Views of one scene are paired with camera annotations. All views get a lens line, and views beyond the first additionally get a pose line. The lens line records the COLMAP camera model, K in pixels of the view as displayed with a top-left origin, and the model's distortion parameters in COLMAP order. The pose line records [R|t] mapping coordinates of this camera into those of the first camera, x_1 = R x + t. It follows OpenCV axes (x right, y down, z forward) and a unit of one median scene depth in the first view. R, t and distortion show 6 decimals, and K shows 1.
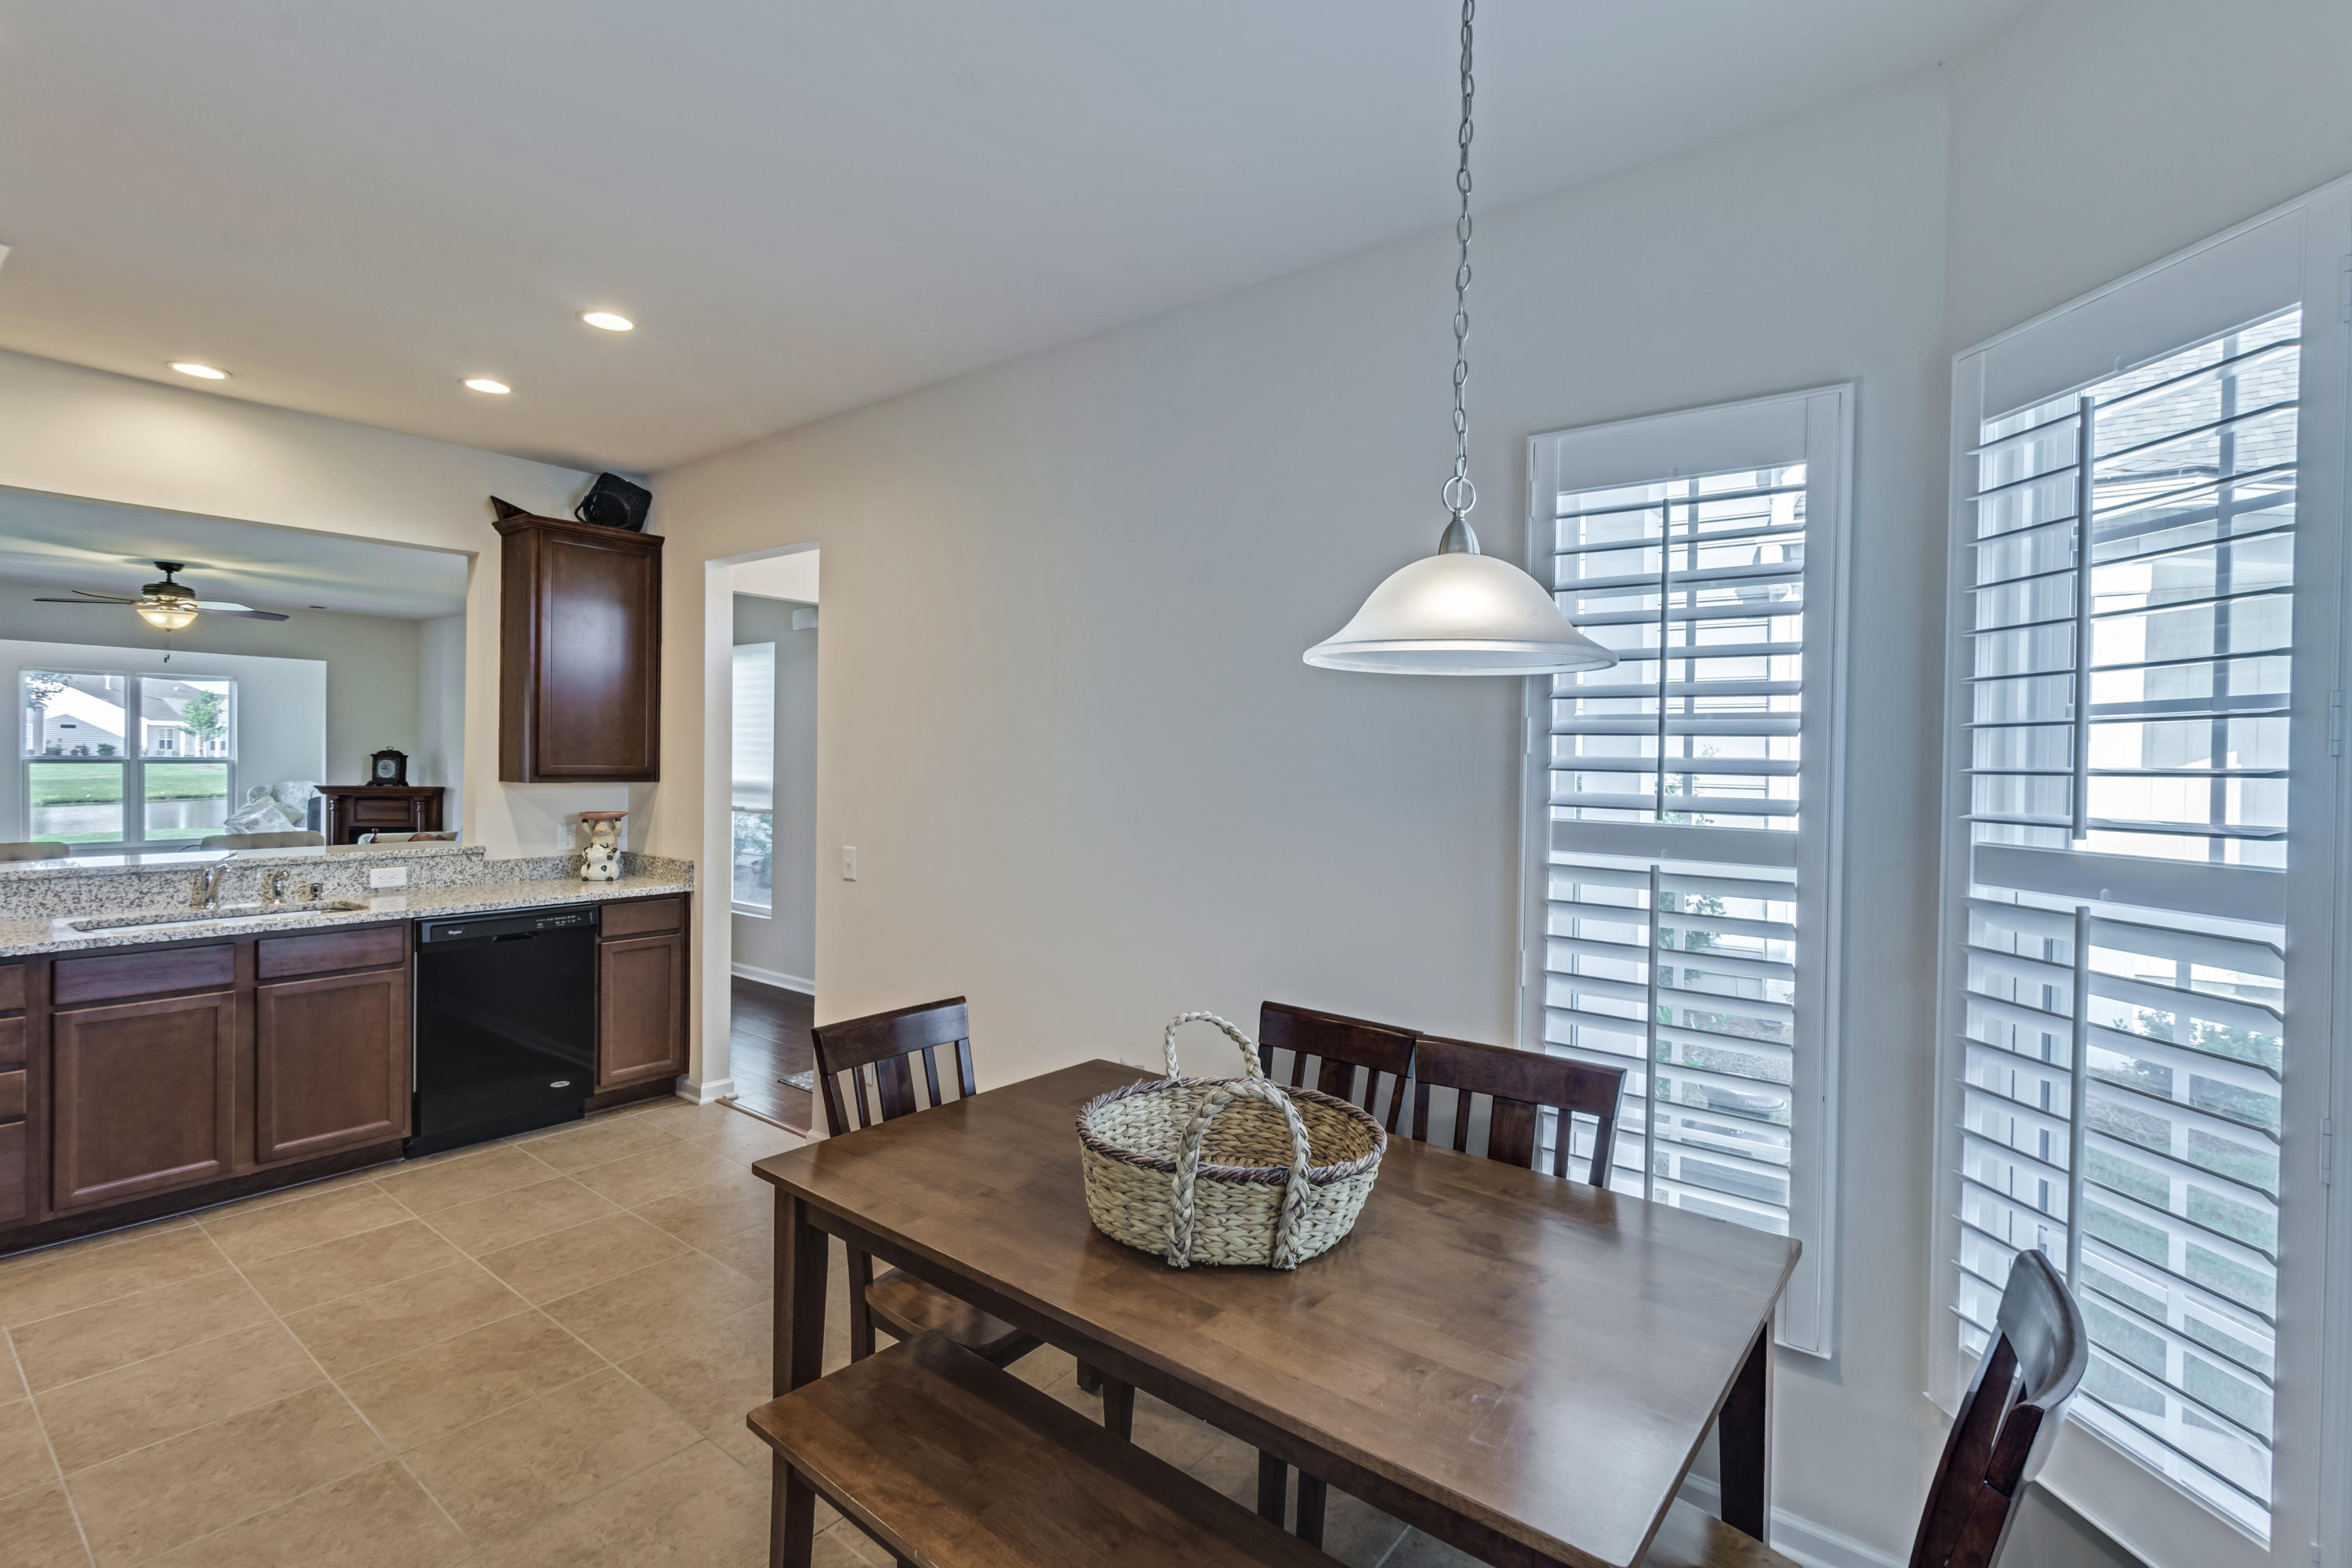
lens RADIAL K [[1079.0, 0, 1184.0], [0, 1079.0, 765.8], [0, 0, 1]] dist [0.002583, 0.001068]
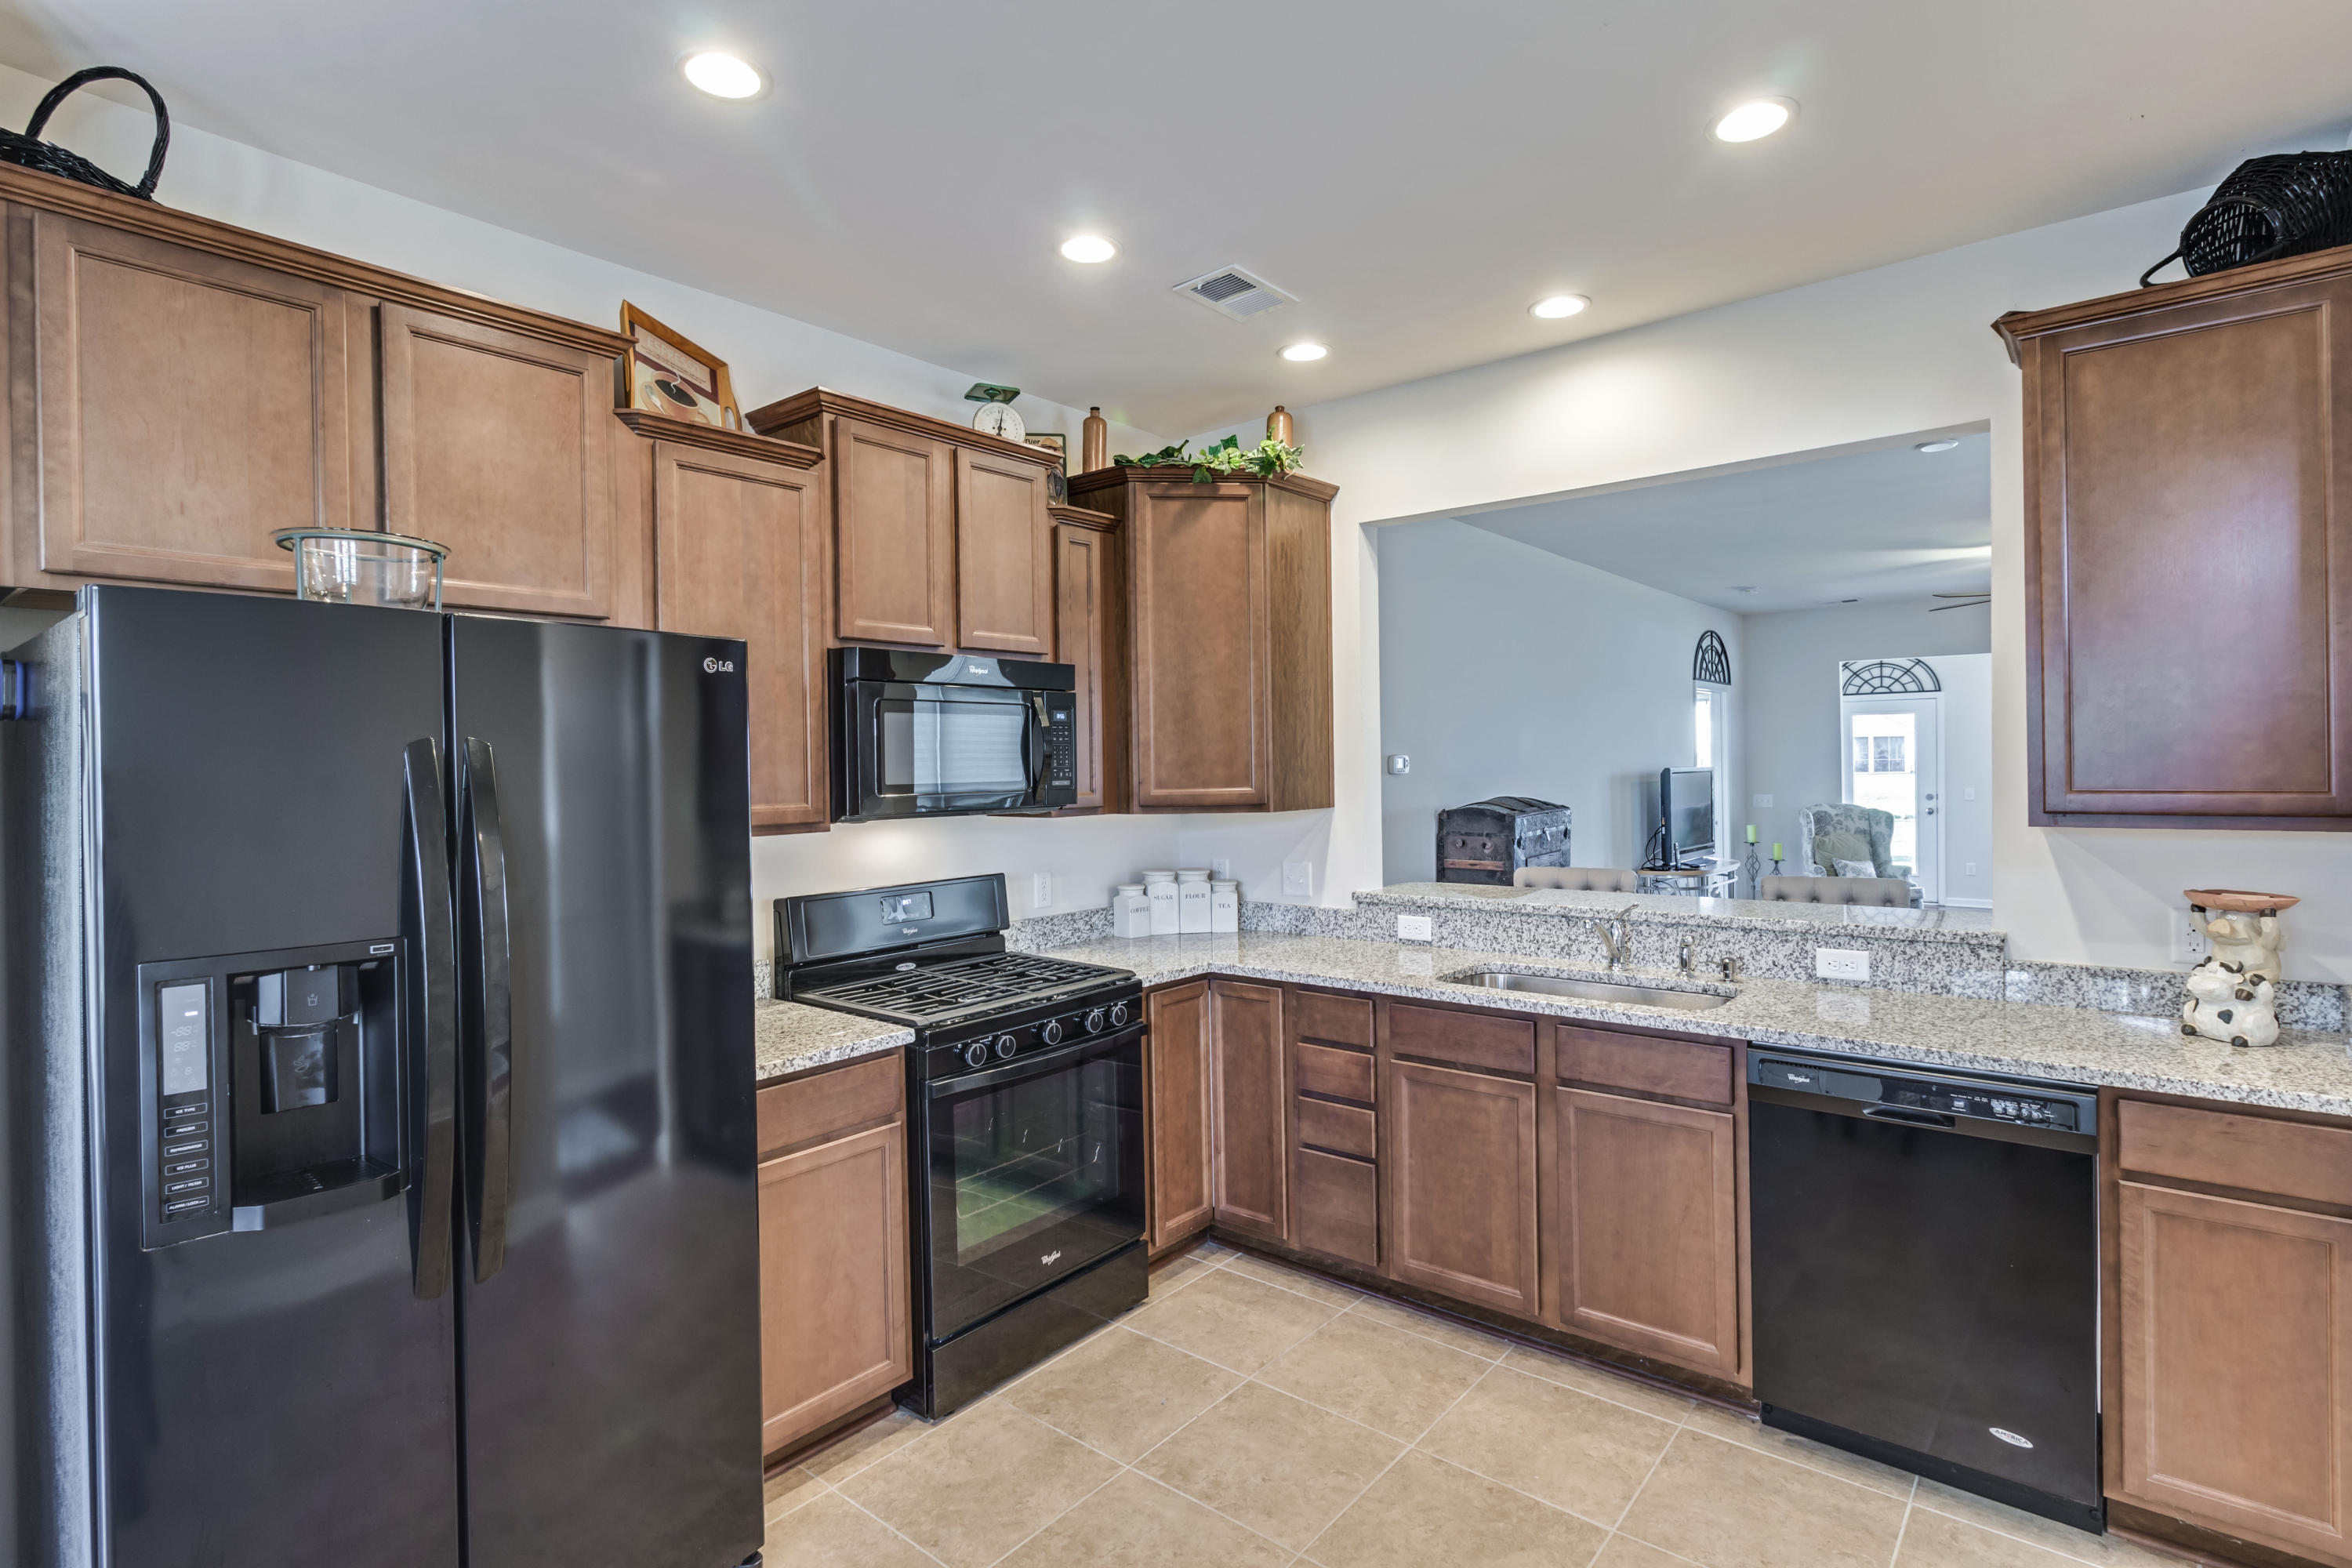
lens RADIAL K [[1145.4, 0, 1181.8], [0, 1145.4, 771.4], [0, 0, 1]] dist [-0.000764, -0.000428]
pose [[-0.035036, -0.008764, -0.999348, -0.032489], [0.006428, 0.999939, -0.008994, -0.007539], [0.999365, -0.006739, -0.034978, 0.555910]]
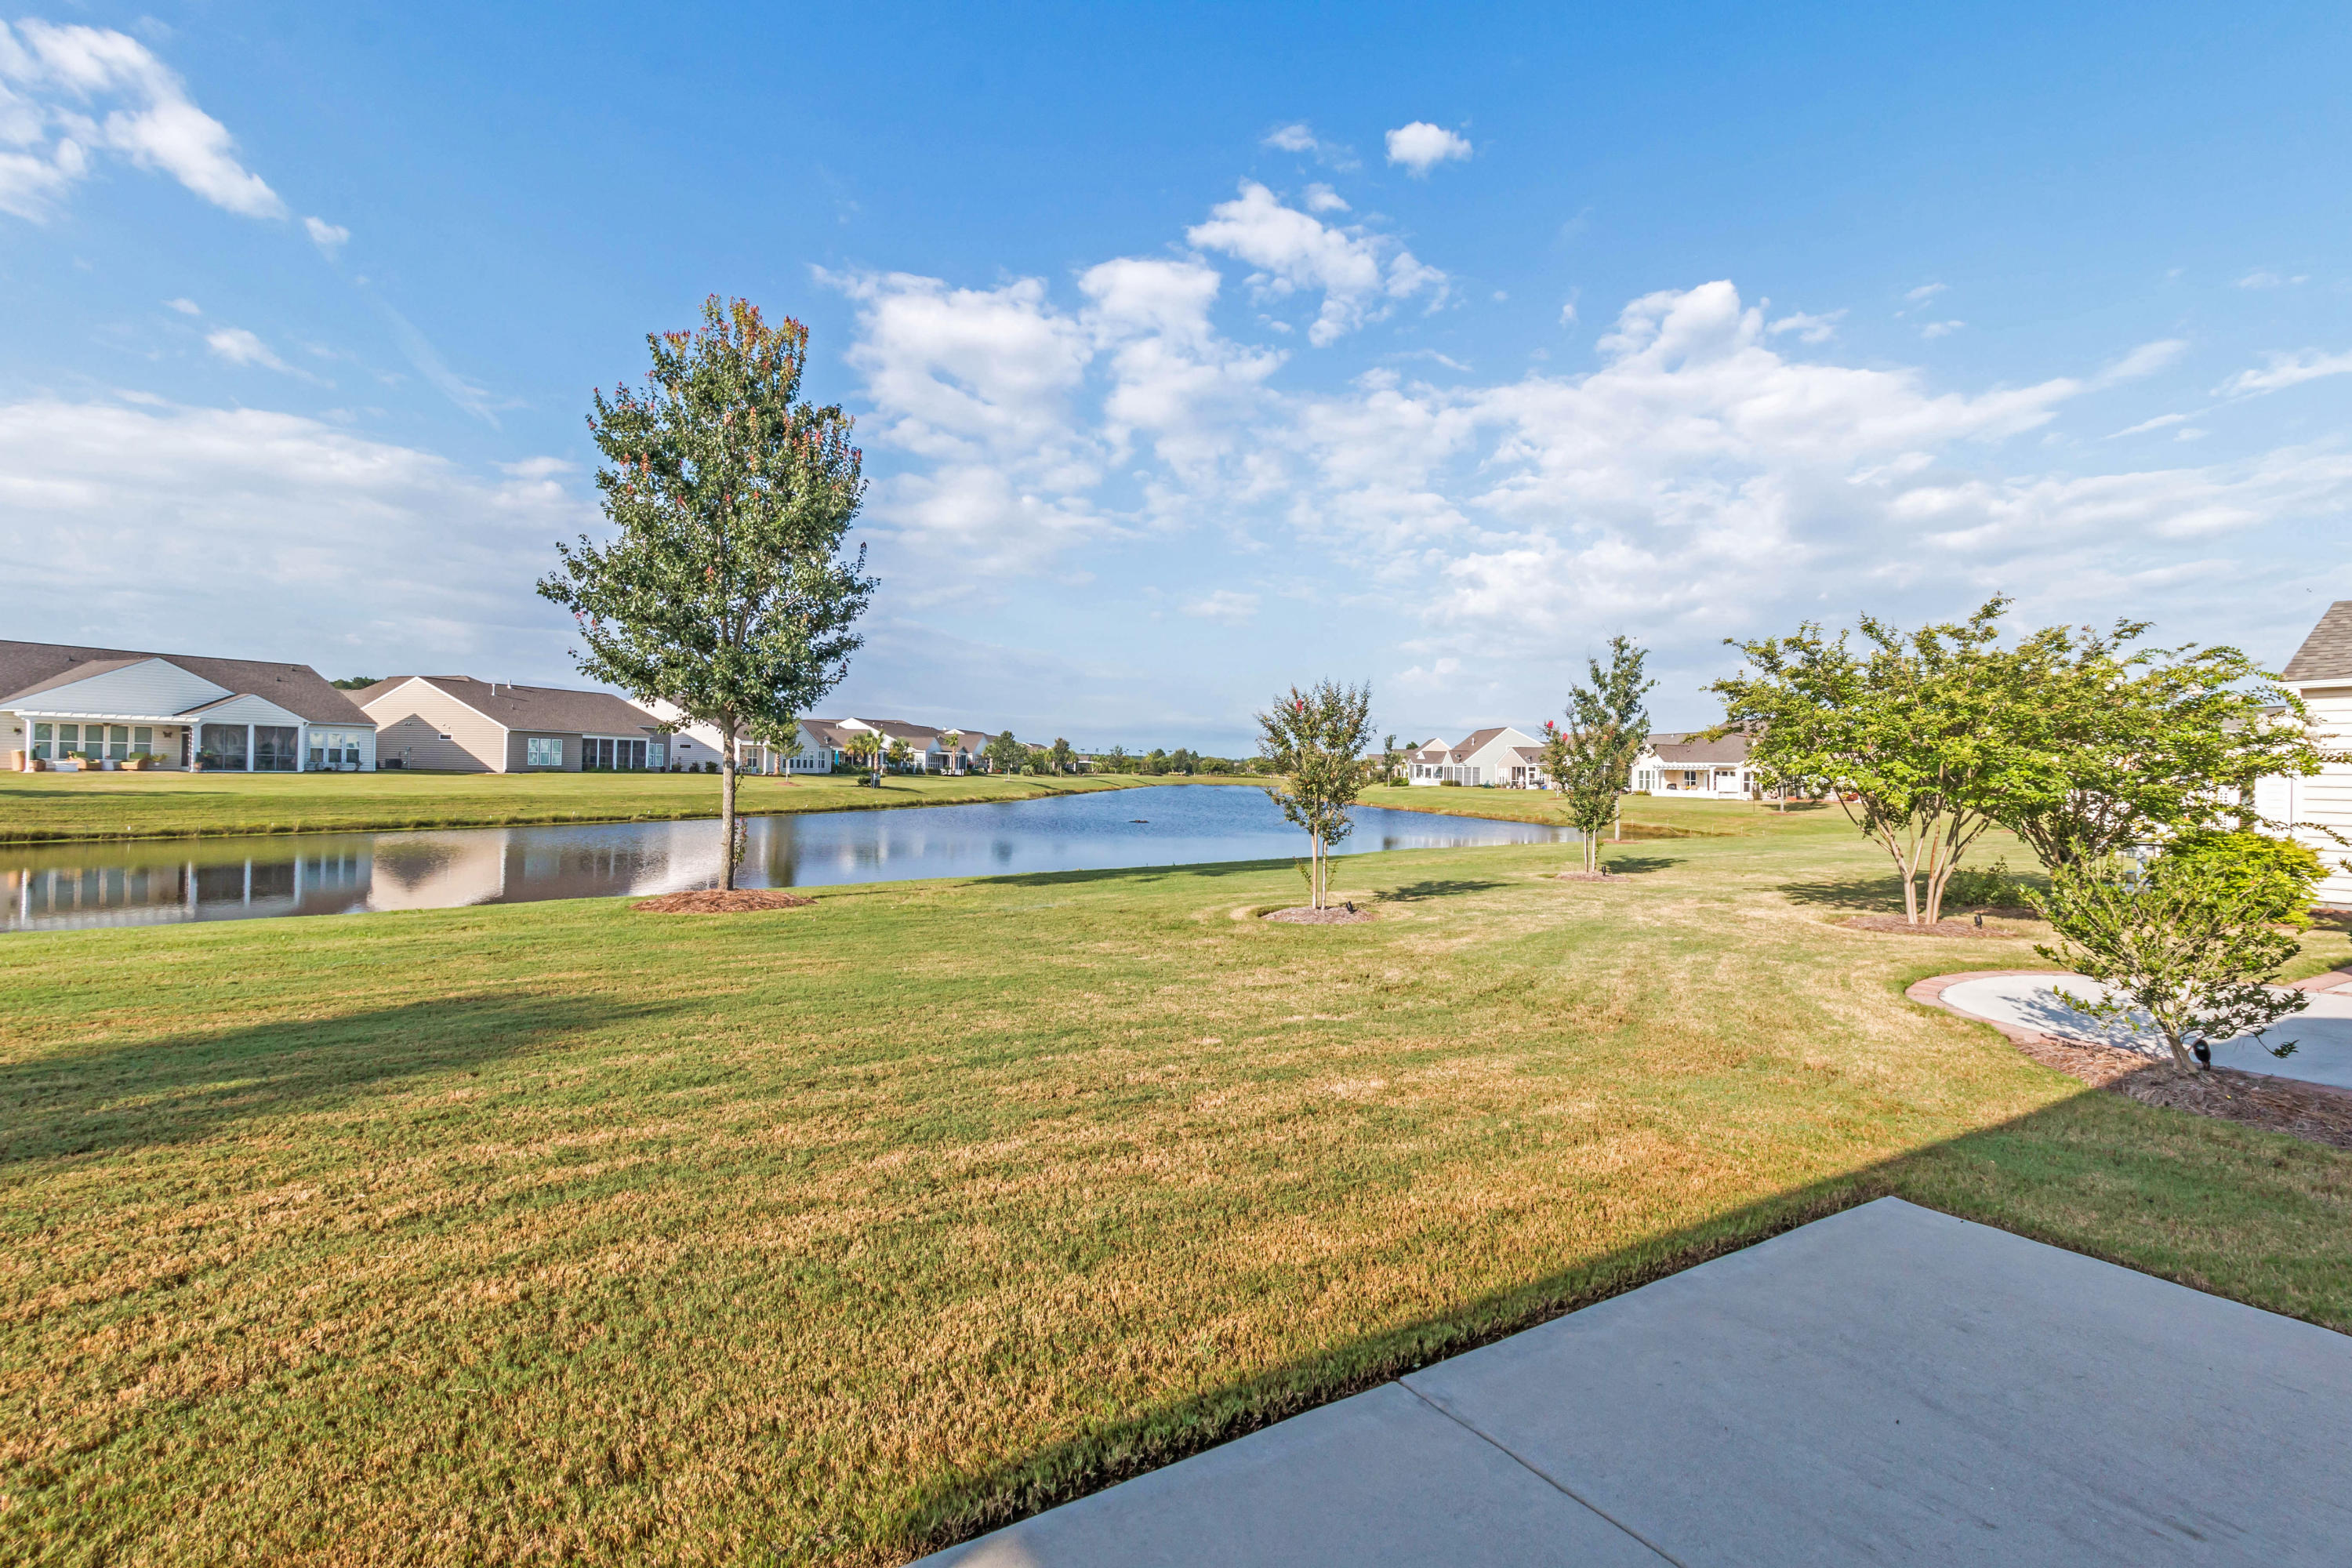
lens RADIAL K [[1079.0, 0, 1184.0], [0, 1079.0, 765.8], [0, 0, 1]] dist [0.002583, 0.001068]
pose [[0.940388, 0.003070, -0.340089, -2.633358], [-0.008998, 0.999834, -0.015853, -0.037681], [0.339984, 0.017968, 0.940260, 1.939854]]
